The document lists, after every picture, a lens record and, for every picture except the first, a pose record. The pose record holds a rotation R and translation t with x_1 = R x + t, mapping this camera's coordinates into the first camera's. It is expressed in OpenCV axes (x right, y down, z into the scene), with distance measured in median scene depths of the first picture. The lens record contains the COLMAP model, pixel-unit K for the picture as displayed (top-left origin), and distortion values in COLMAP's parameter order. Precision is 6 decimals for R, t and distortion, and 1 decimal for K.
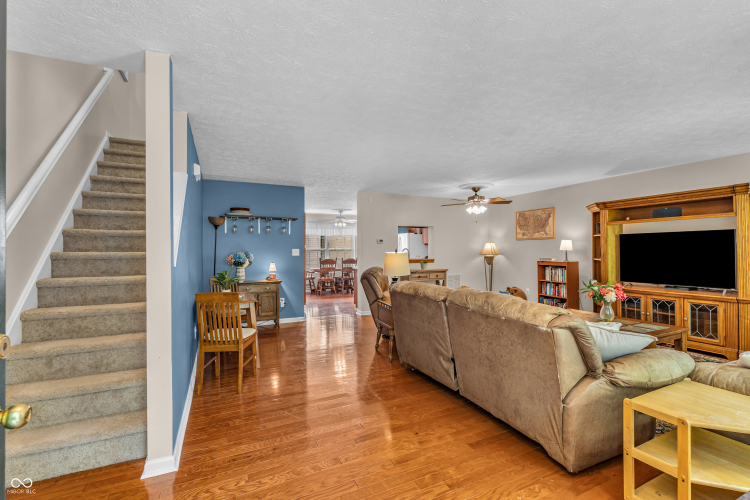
lens RADIAL K [[331.6, 0, 377.8], [0, 331.6, 252.0], [0, 0, 1]] dist [-0.002794, 0.001763]
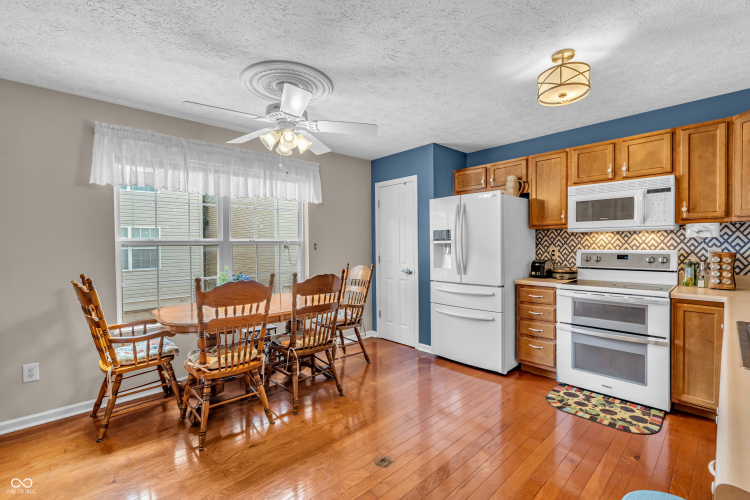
lens RADIAL K [[331.6, 0, 376.3], [0, 331.6, 247.2], [0, 0, 1]] dist [-0.002794, 0.001763]
pose [[0.951199, 0.000333, 0.308579, -0.125254], [-0.005029, 0.999883, 0.014425, -0.007125], [-0.308538, -0.015273, 0.951089, 0.729418]]
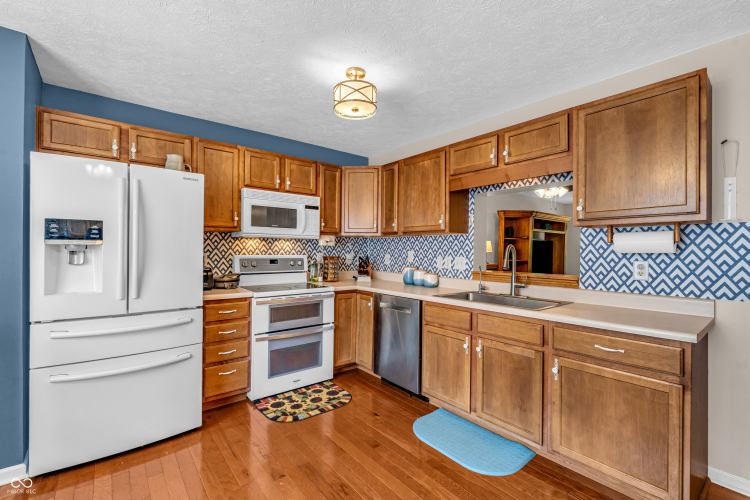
lens RADIAL K [[331.6, 0, 381.6], [0, 331.6, 249.3], [0, 0, 1]] dist [-0.002794, 0.001763]
pose [[-0.240271, 0.010440, 0.970650, -0.220673], [-0.015910, 0.999765, -0.014691, -0.000483], [-0.970575, -0.018973, -0.240049, 1.173844]]
